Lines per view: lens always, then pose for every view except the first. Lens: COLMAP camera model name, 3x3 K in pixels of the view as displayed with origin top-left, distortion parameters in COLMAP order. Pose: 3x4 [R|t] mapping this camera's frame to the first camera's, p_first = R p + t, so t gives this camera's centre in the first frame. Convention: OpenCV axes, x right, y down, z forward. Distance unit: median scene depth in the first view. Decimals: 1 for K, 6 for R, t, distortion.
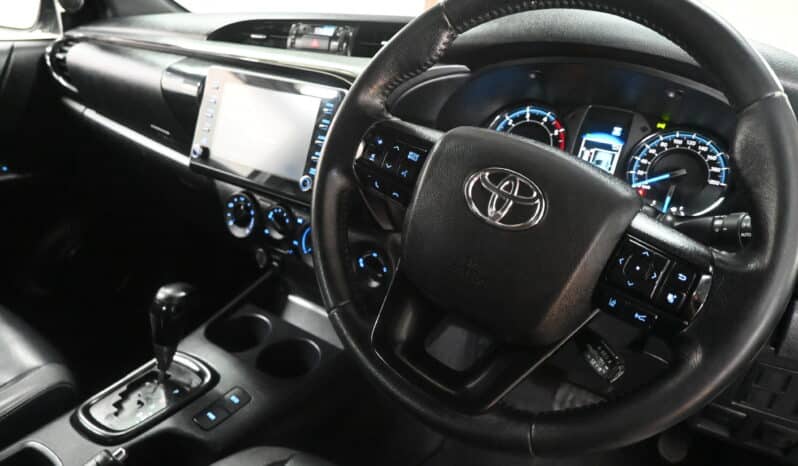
lens RADIAL K [[549.8, 0, 401.0], [0, 549.8, 230.5], [0, 0, 1]] dist [-0.004249, 0.001413]
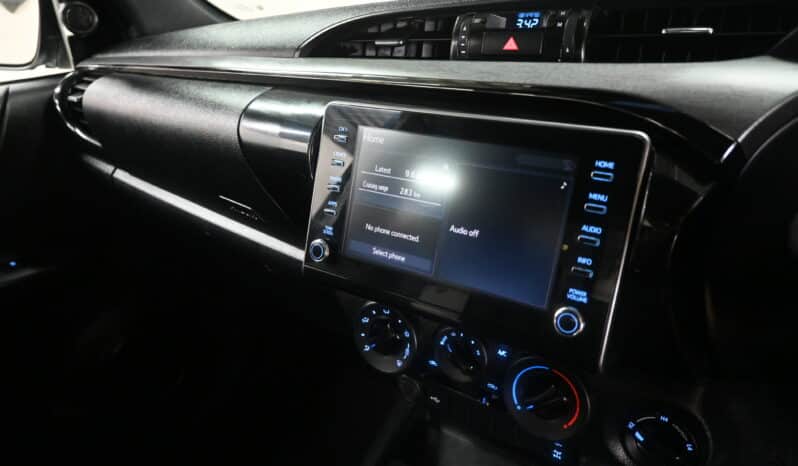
lens RADIAL K [[549.8, 0, 397.9], [0, 549.8, 240.1], [0, 0, 1]] dist [-0.004249, 0.001413]
pose [[0.995930, -0.081066, -0.039401, -0.198226], [0.081798, 0.996498, 0.017338, -0.118182], [0.037857, -0.020490, 0.999073, 0.315165]]
